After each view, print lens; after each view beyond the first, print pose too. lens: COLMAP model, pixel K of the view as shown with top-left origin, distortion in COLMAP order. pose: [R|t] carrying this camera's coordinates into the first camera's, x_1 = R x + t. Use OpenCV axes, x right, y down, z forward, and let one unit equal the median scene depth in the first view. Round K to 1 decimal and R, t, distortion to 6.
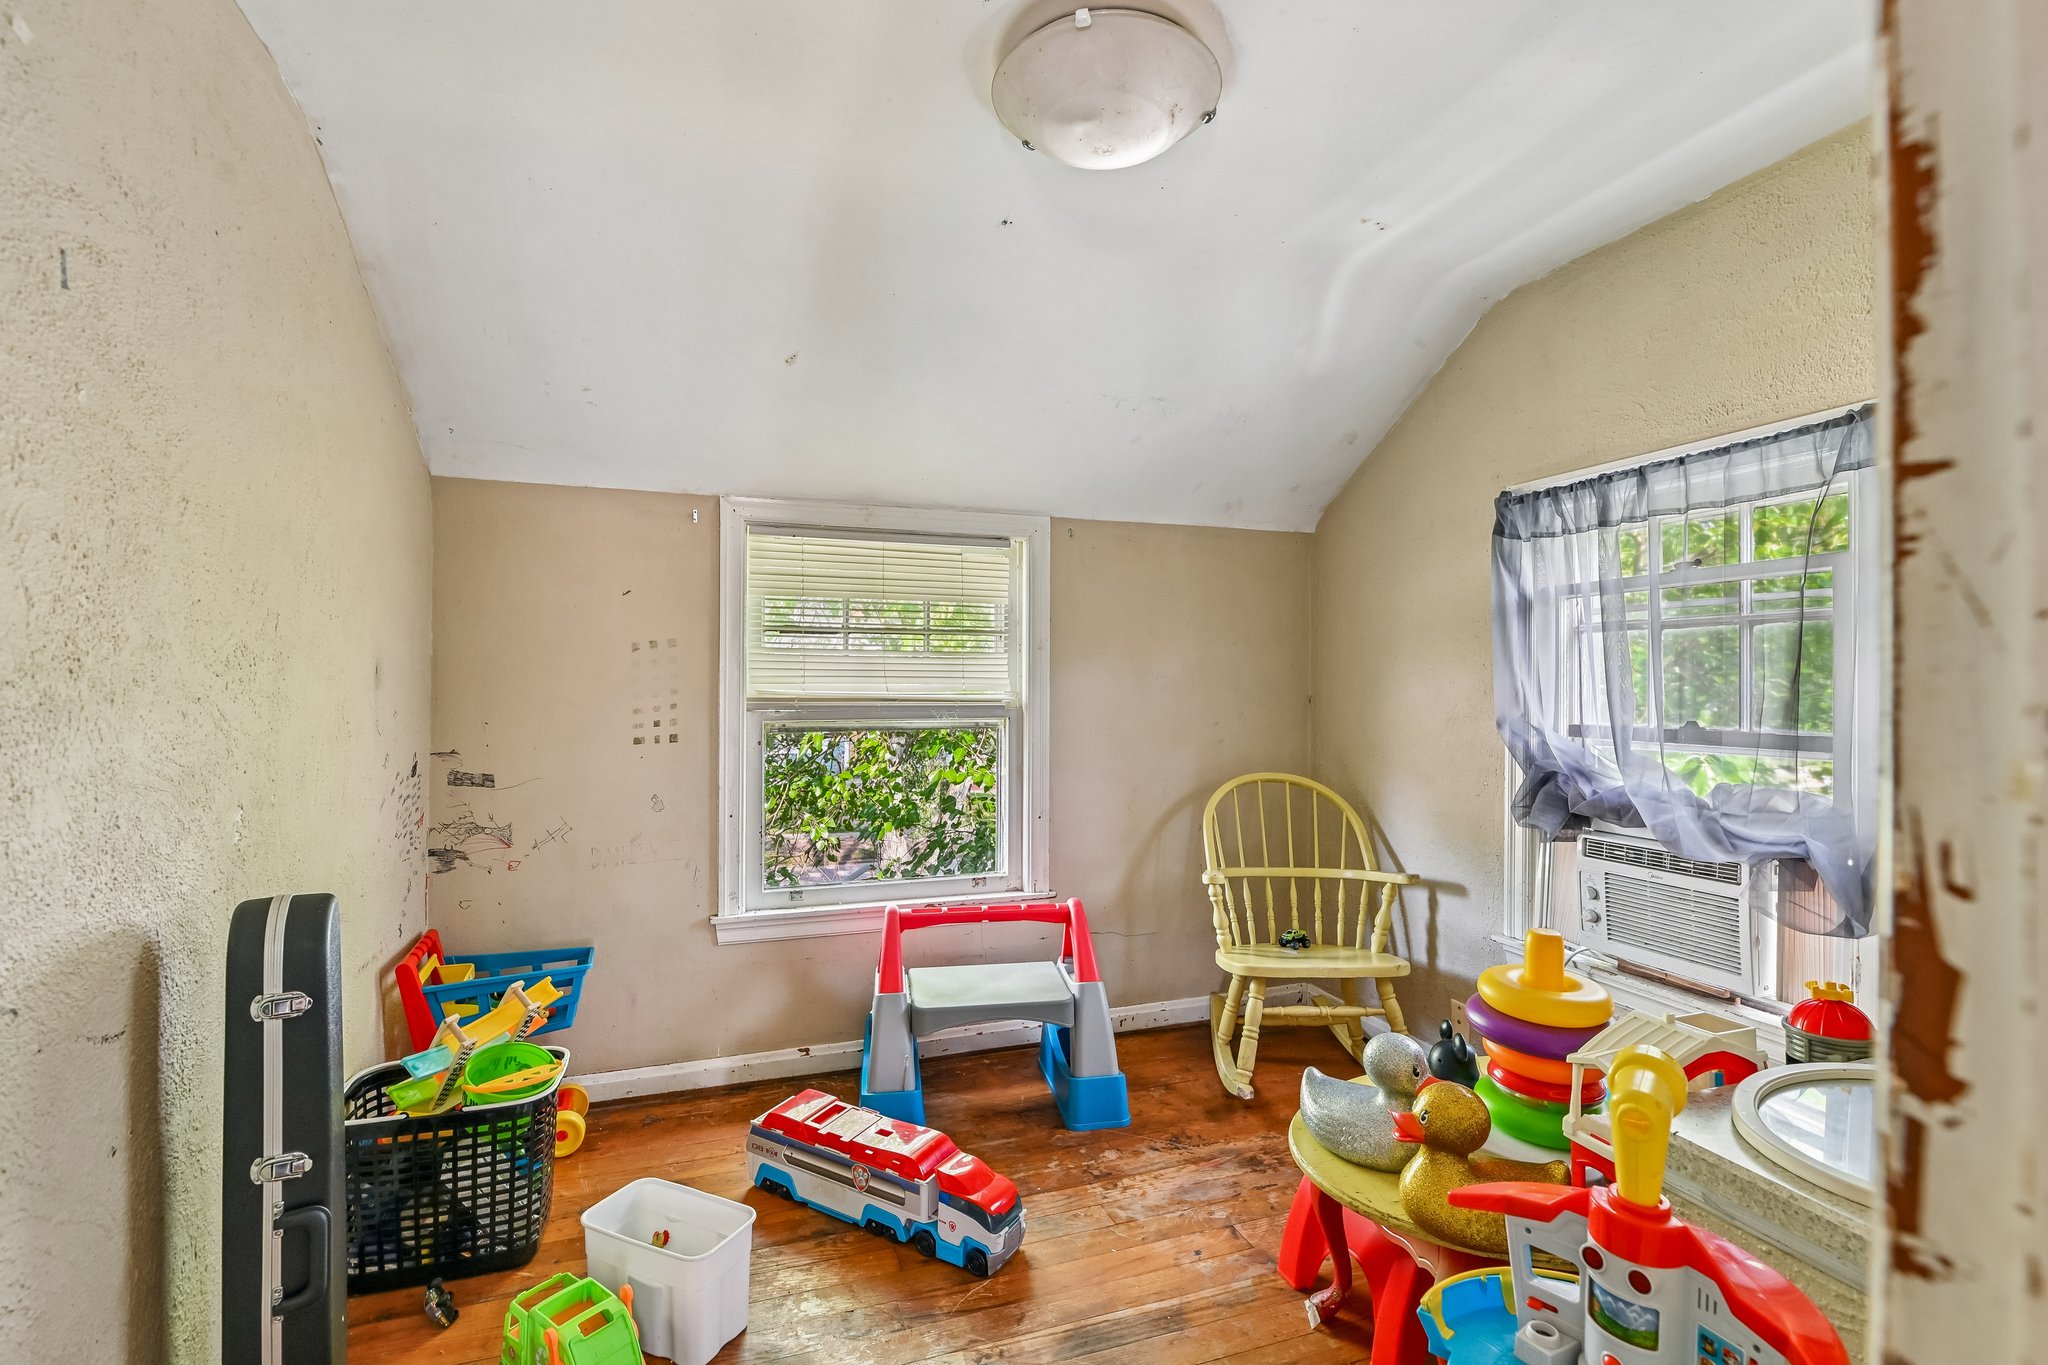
lens RADIAL K [[947.9, 0, 1029.5], [0, 947.9, 682.0], [0, 0, 1]] dist [-0.004643, -0.003104]
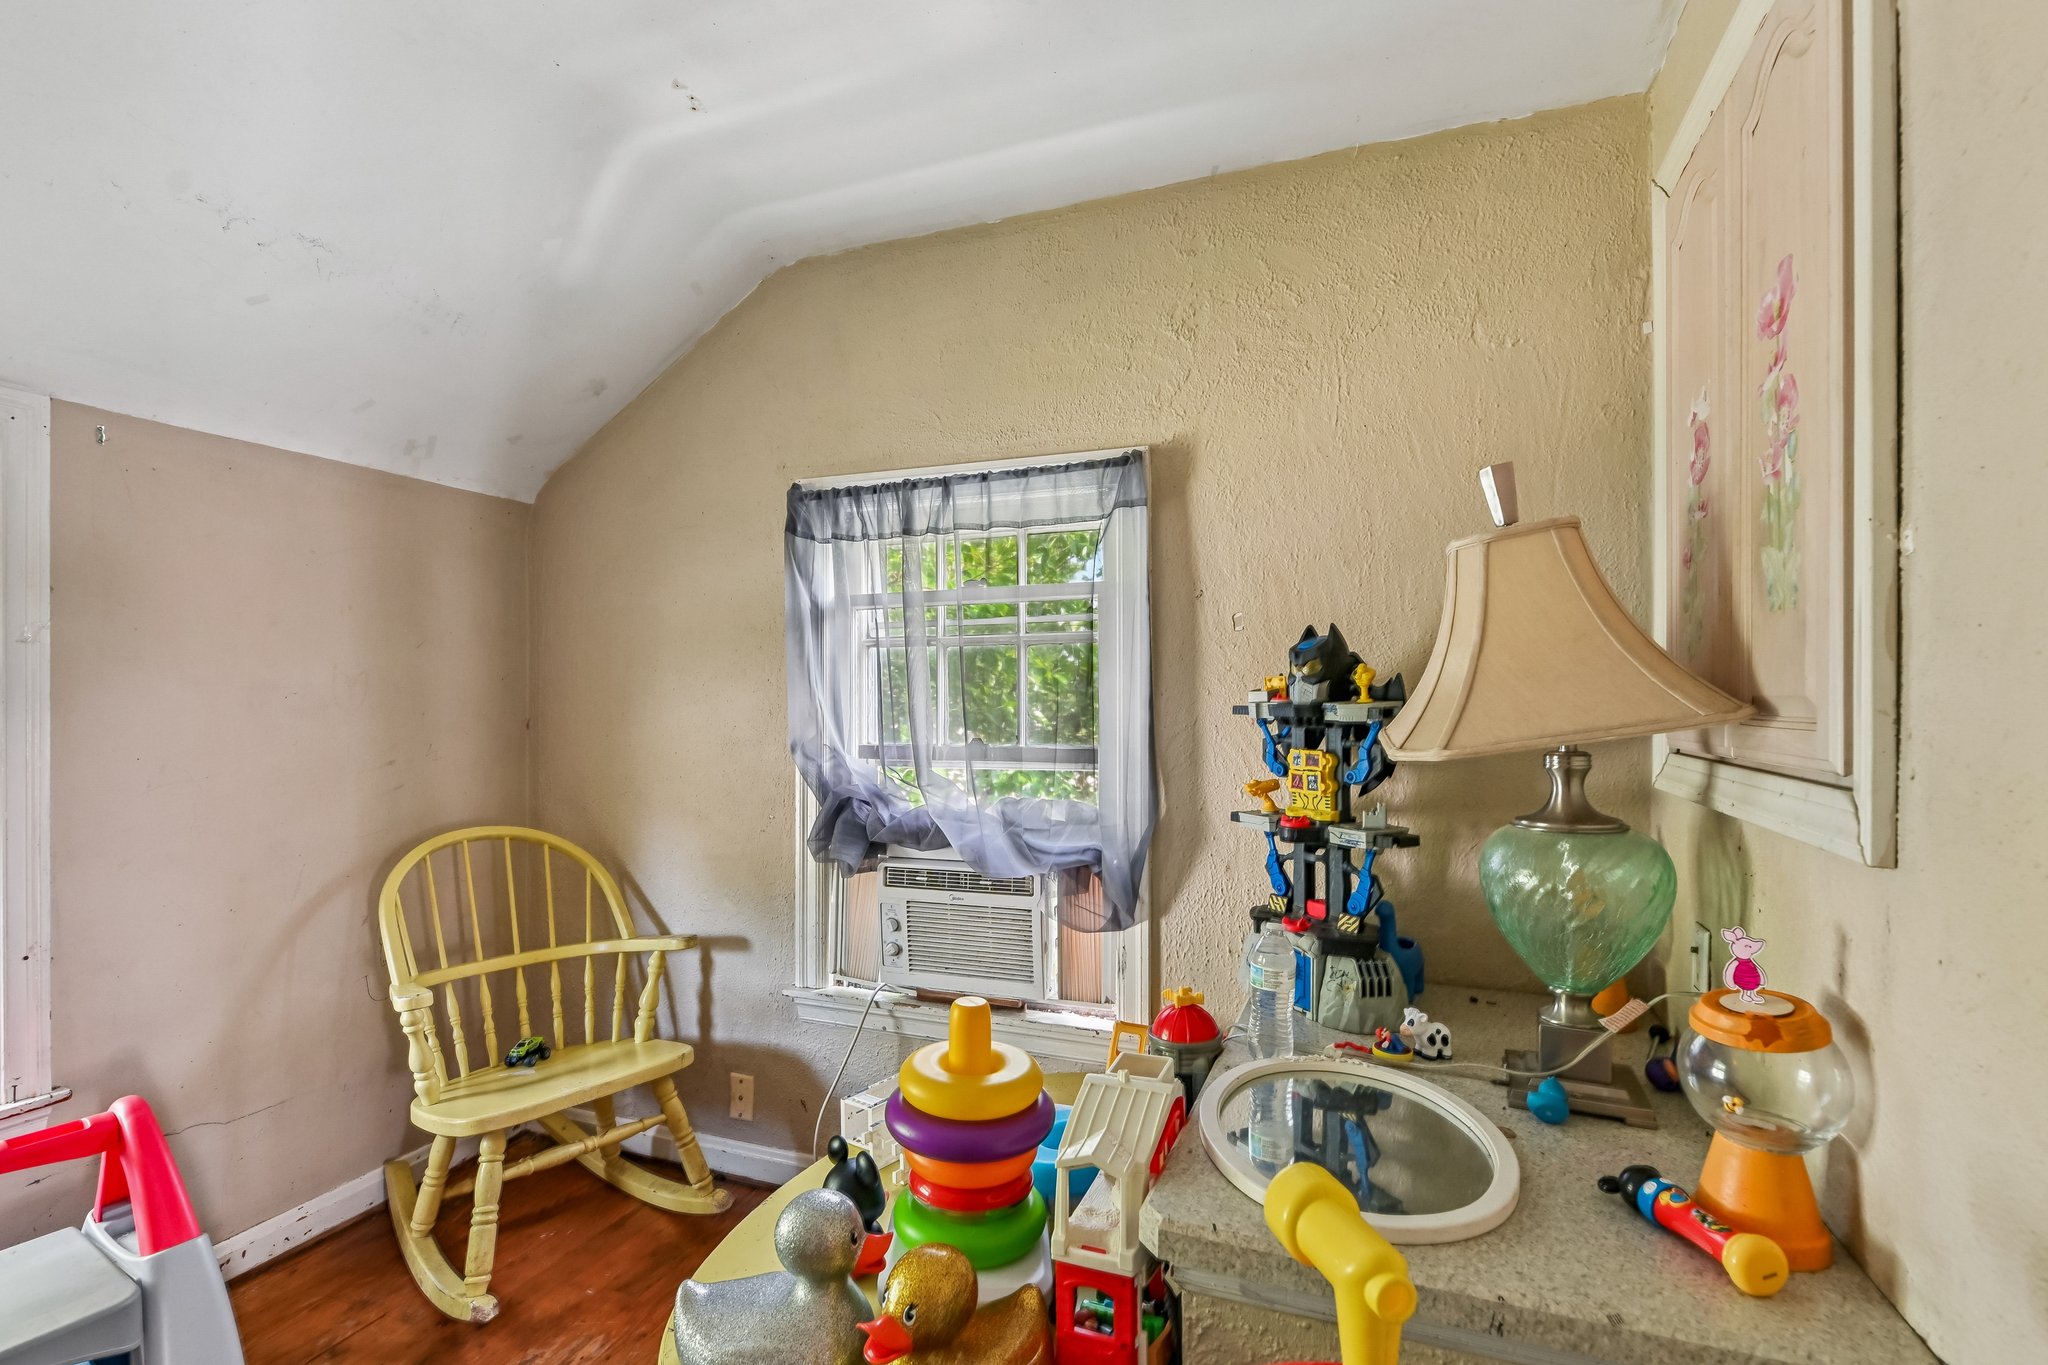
lens RADIAL K [[947.9, 0, 1024.9], [0, 947.9, 698.9], [0, 0, 1]] dist [-0.004643, -0.003104]
pose [[0.640048, -0.003388, 0.768327, -0.040636], [0.002898, 0.999994, 0.001995, -0.002211], [-0.768329, 0.000950, 0.640054, 0.274639]]
